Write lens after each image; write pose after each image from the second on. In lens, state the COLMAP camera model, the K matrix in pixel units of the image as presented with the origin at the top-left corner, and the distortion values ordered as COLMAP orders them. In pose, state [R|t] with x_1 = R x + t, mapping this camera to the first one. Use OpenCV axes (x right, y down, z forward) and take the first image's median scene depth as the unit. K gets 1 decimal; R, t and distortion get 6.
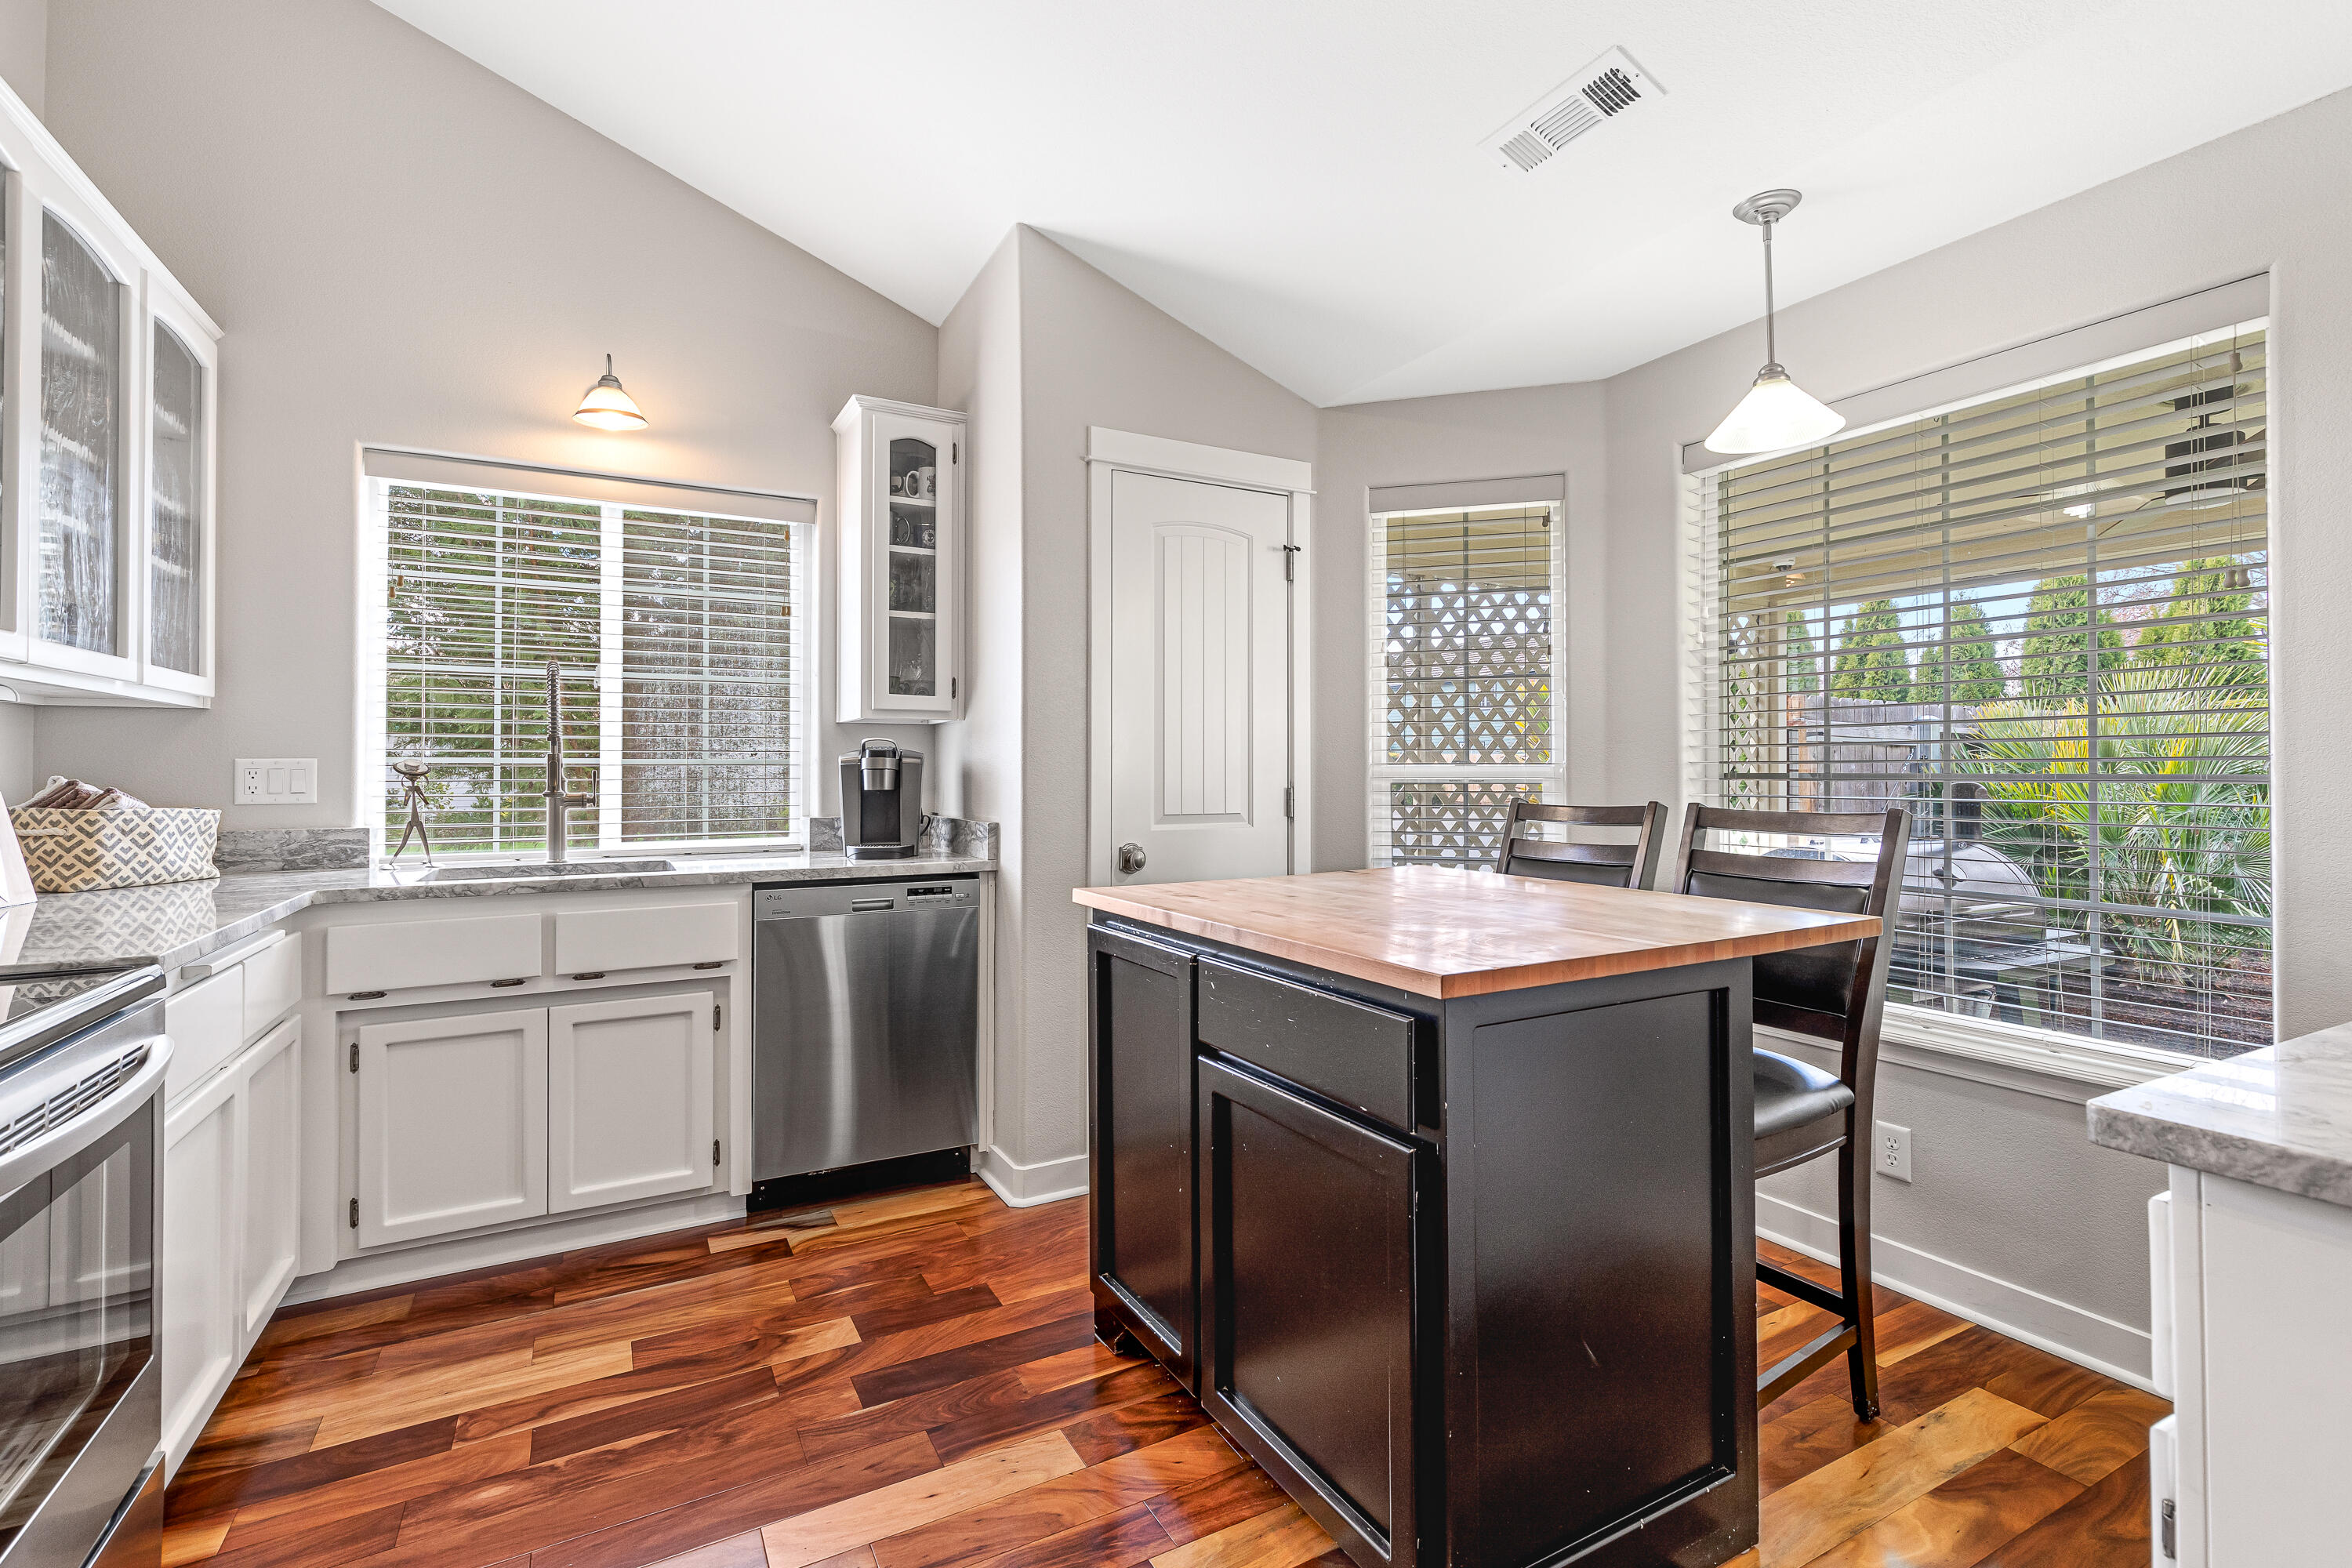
lens RADIAL K [[1087.4, 0, 1162.1], [0, 1087.4, 755.2], [0, 0, 1]] dist [0.009692, -0.000542]
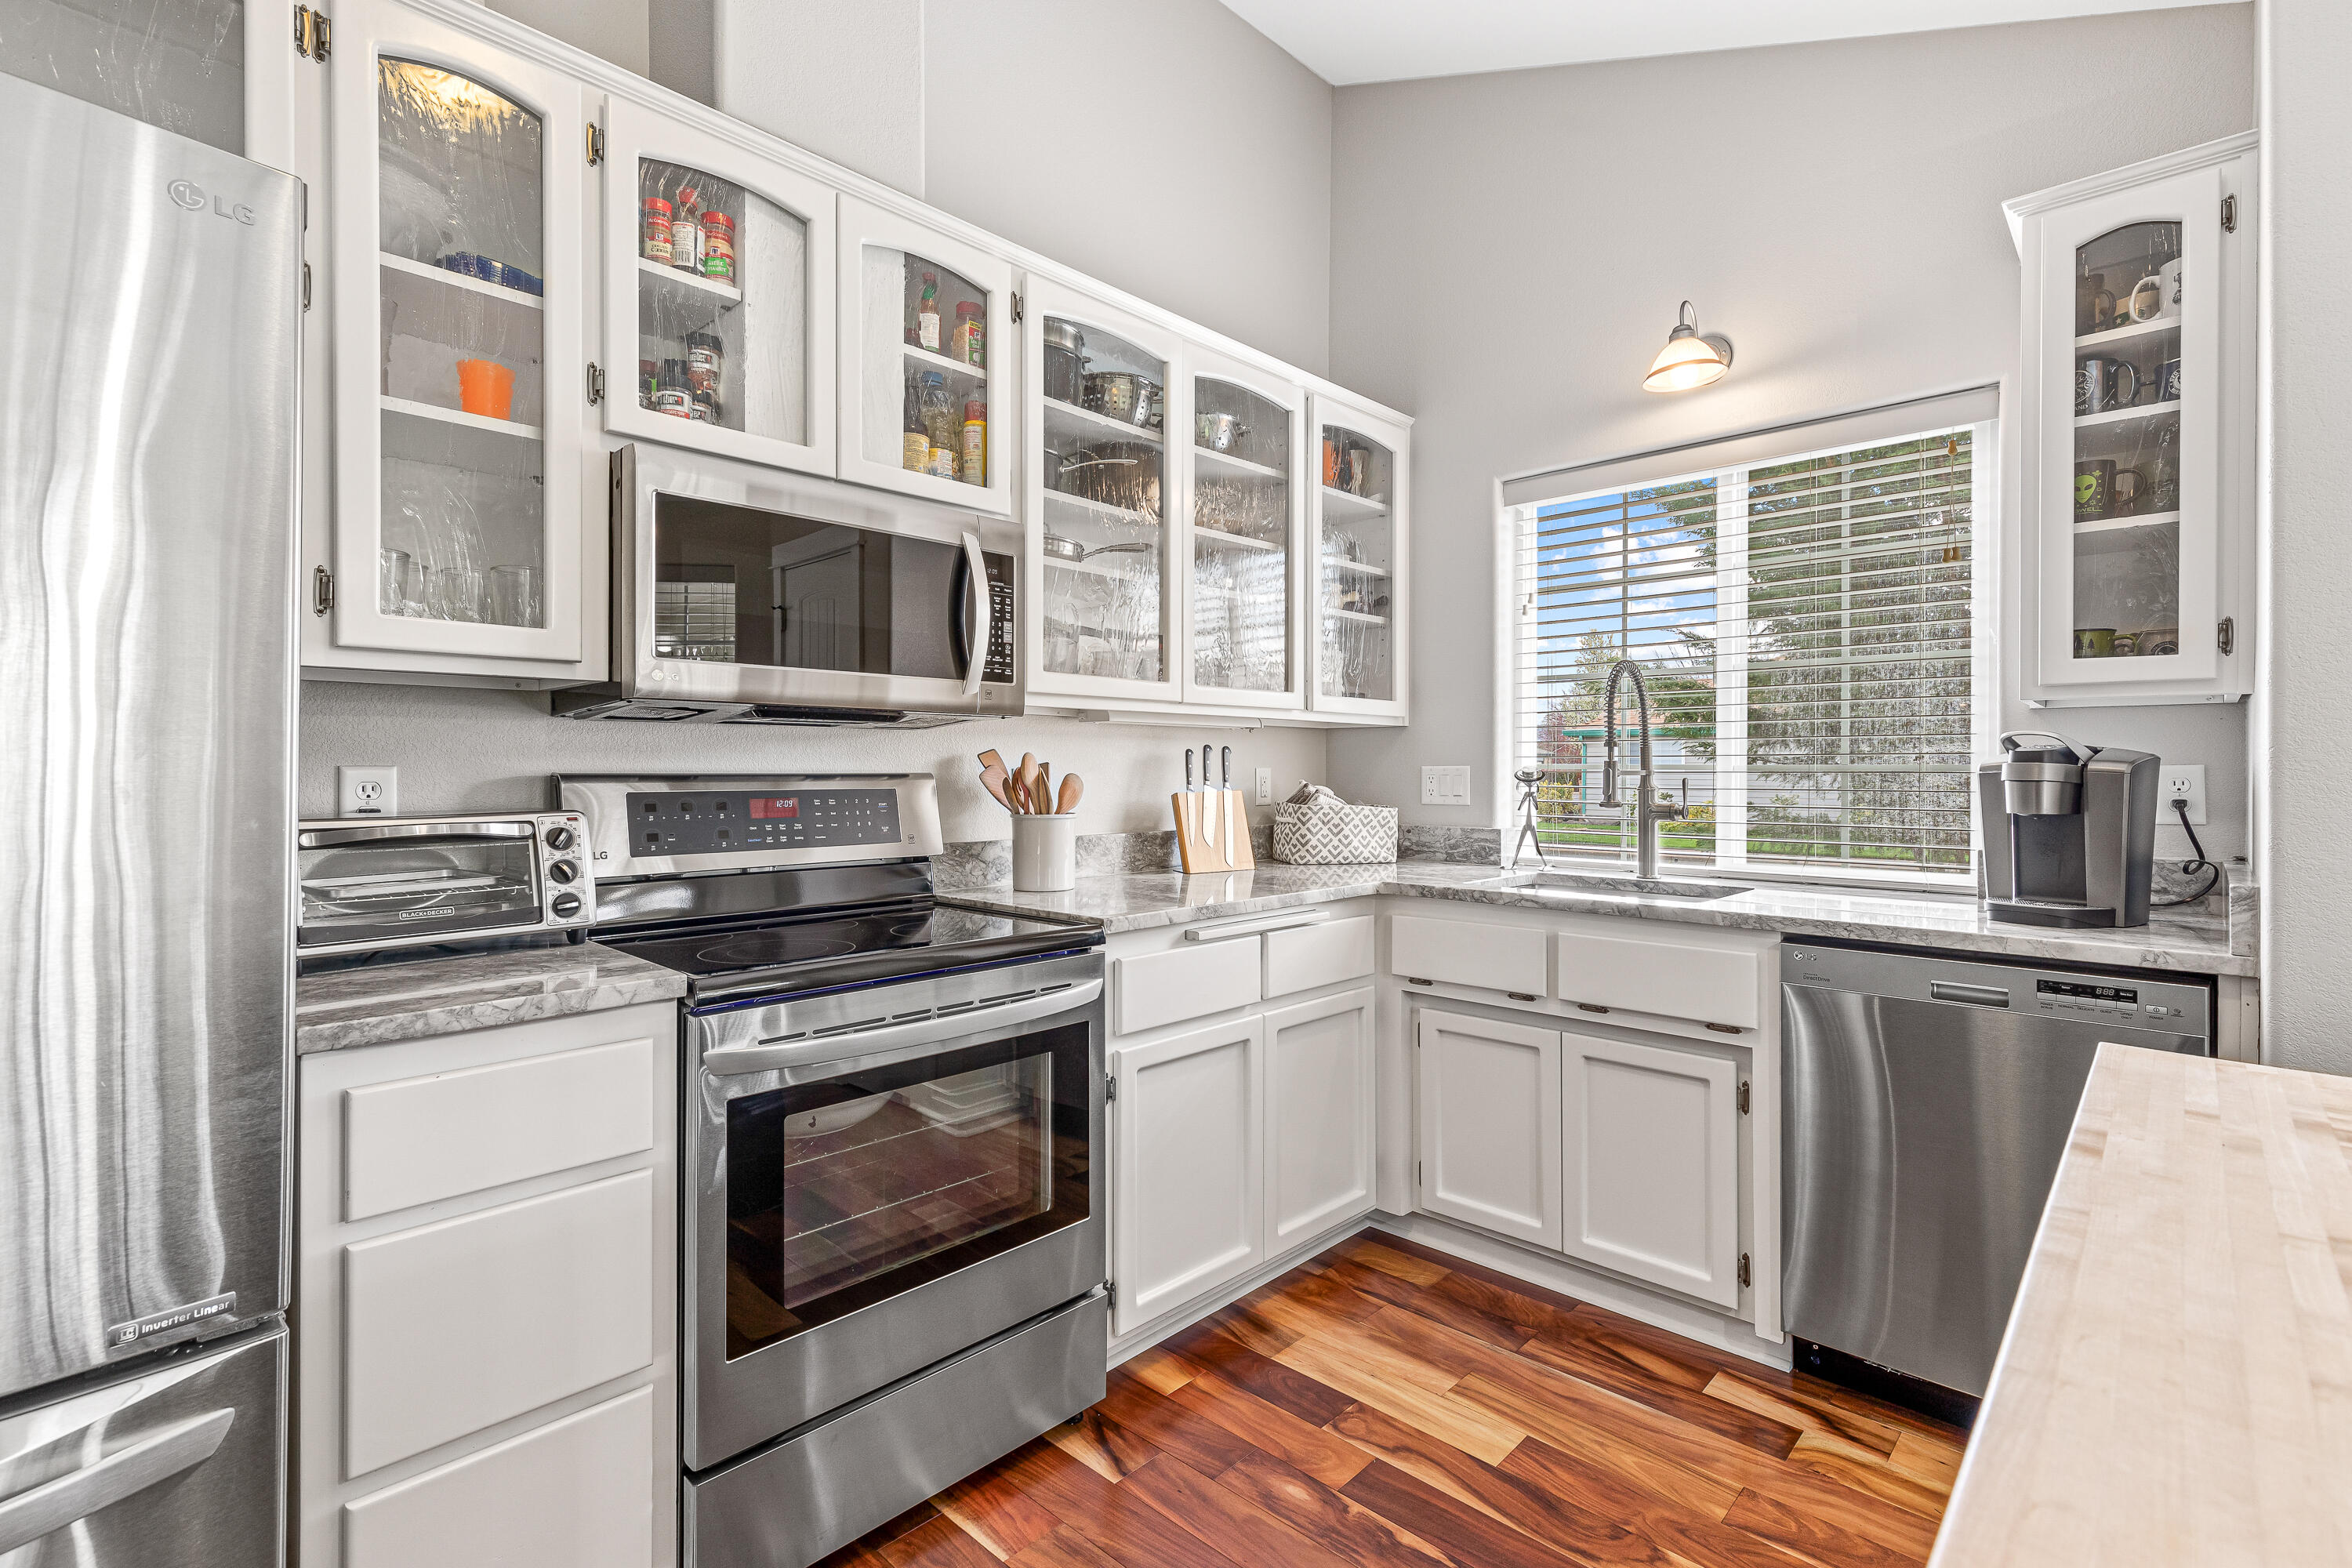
lens RADIAL K [[1061.3, 0, 1179.6], [0, 1061.3, 766.3], [0, 0, 1]] dist [0.010558, -0.000197]
pose [[0.318091, -0.000483, -0.948060, 0.187907], [0.011058, 0.999934, 0.003201, -0.003515], [0.947996, -0.011502, 0.318075, 0.376453]]
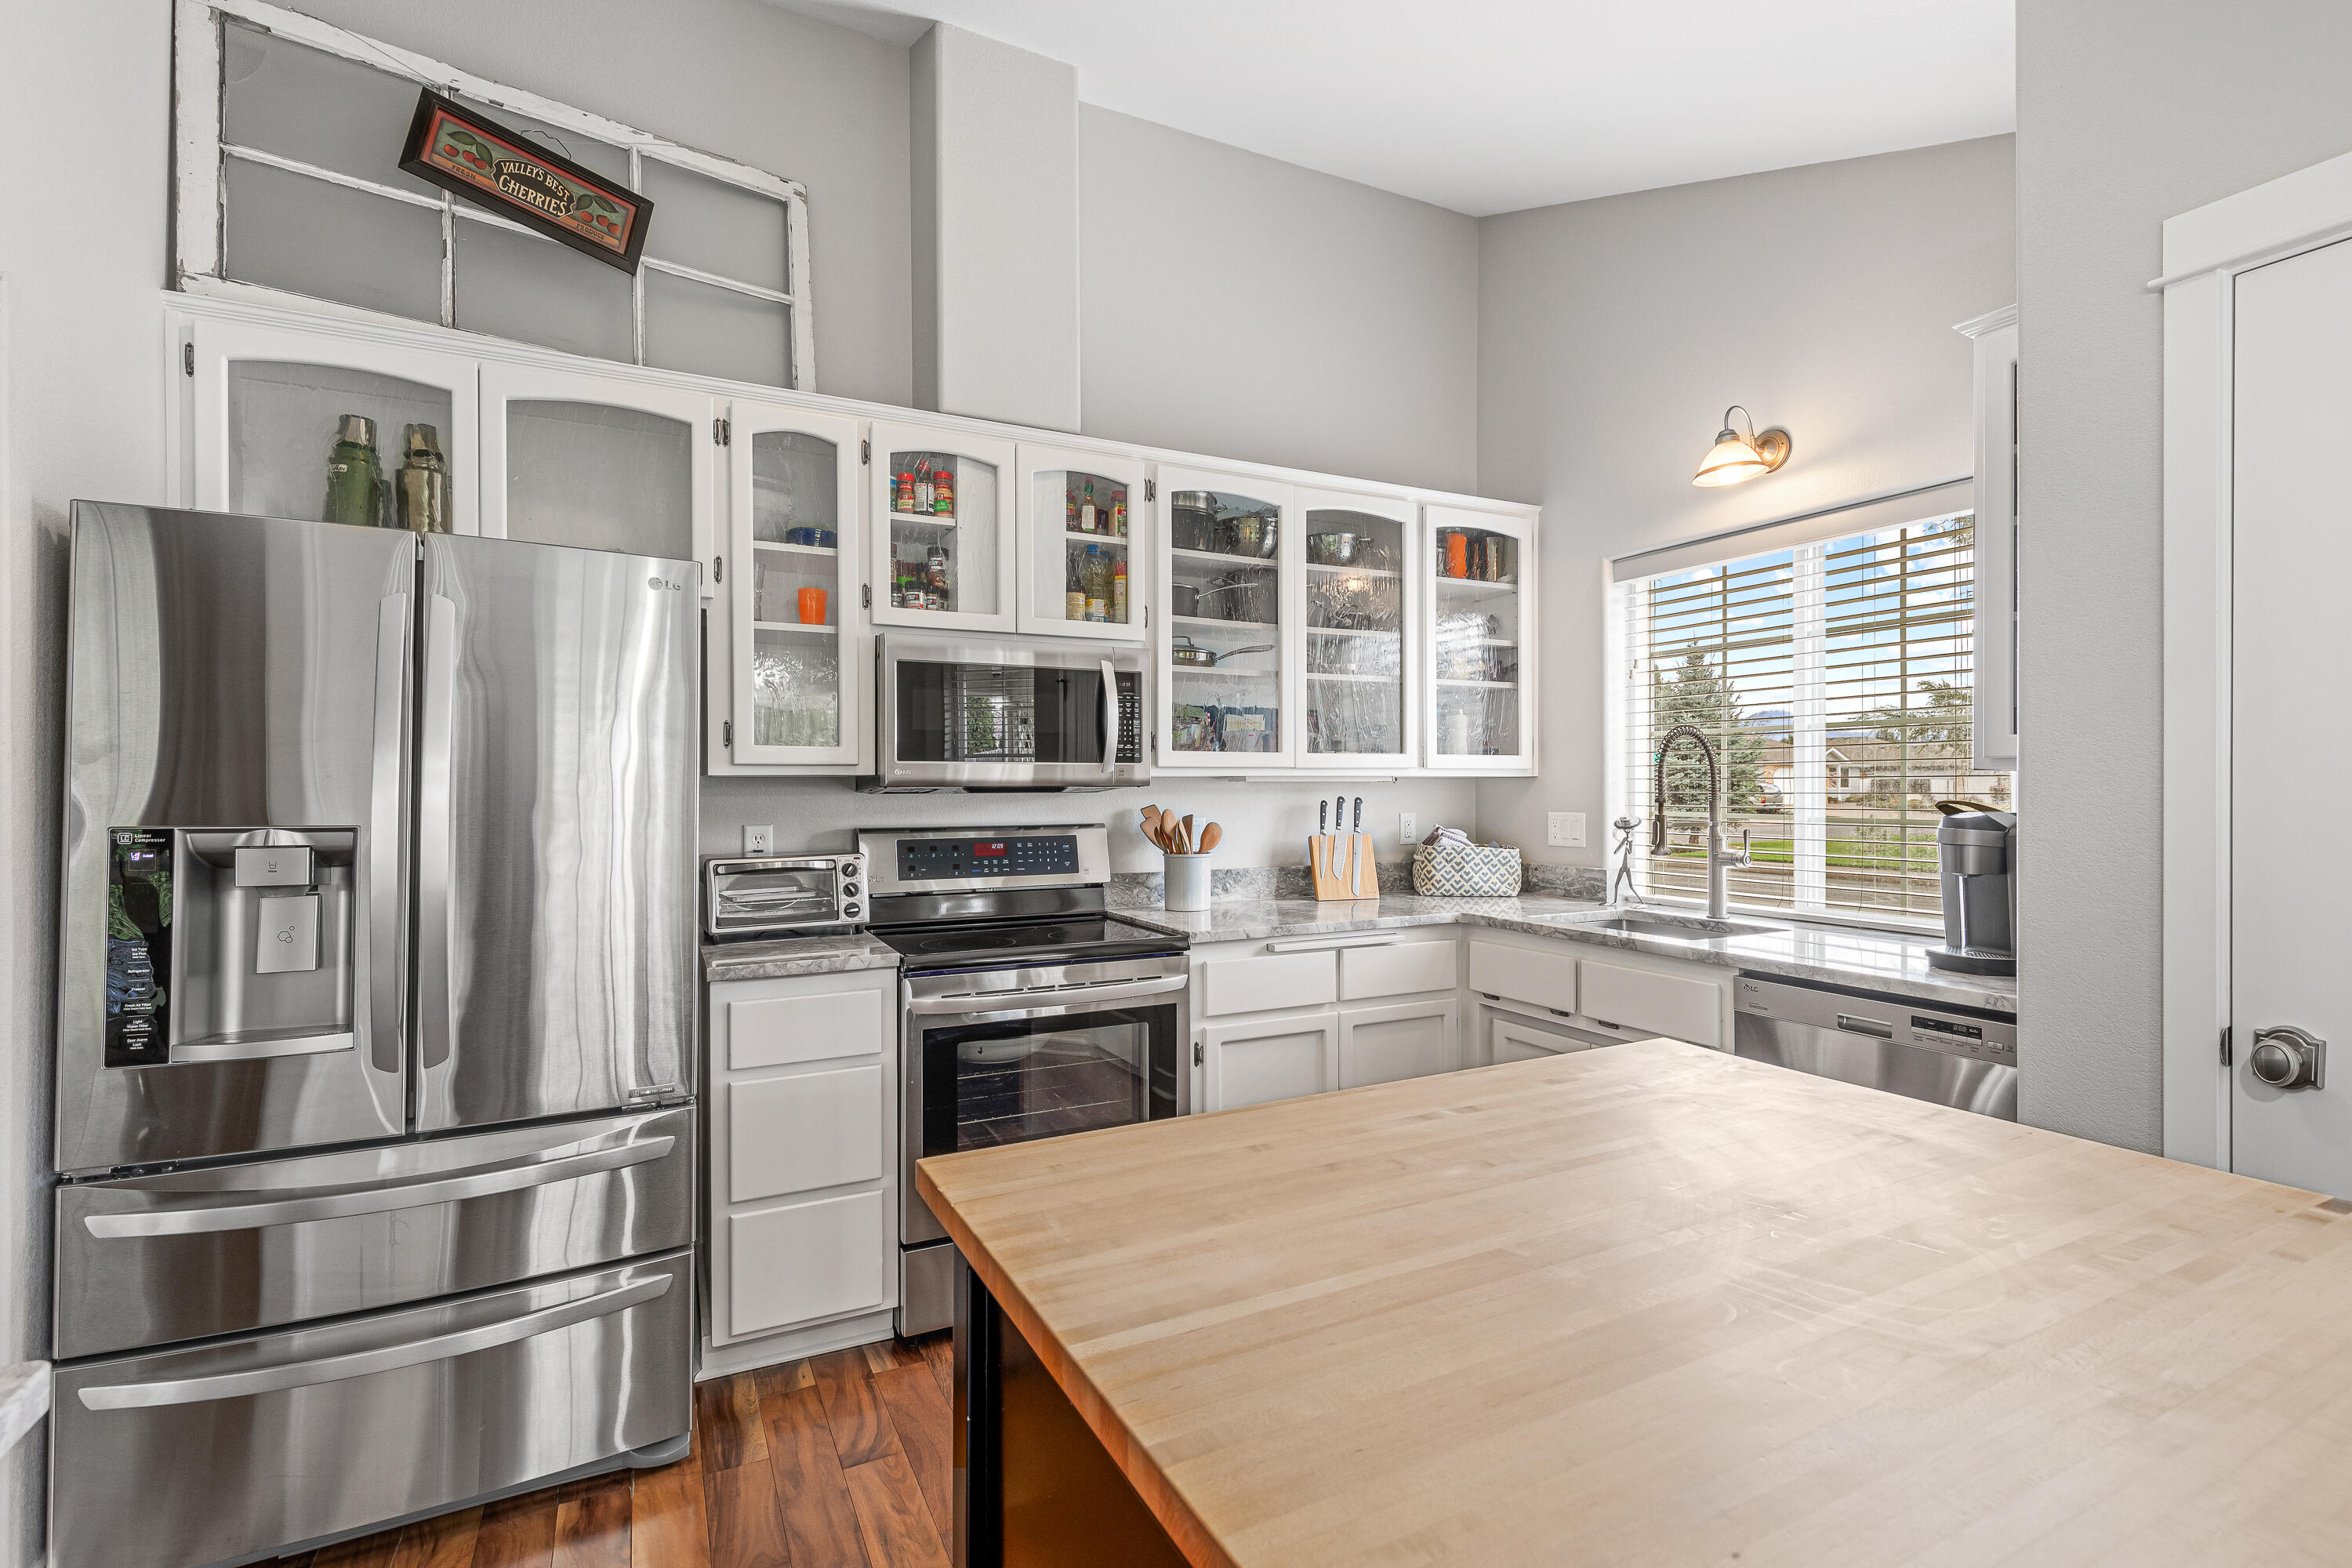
lens RADIAL K [[1045.5, 0, 1176.0], [0, 1045.5, 784.0], [0, 0, 1]] dist [0.022659, -0.000098]
pose [[-0.009169, -0.002540, -0.999955, 0.489569], [0.016790, 0.999855, -0.002694, -0.037550], [0.999817, -0.016814, -0.009125, 0.552149]]
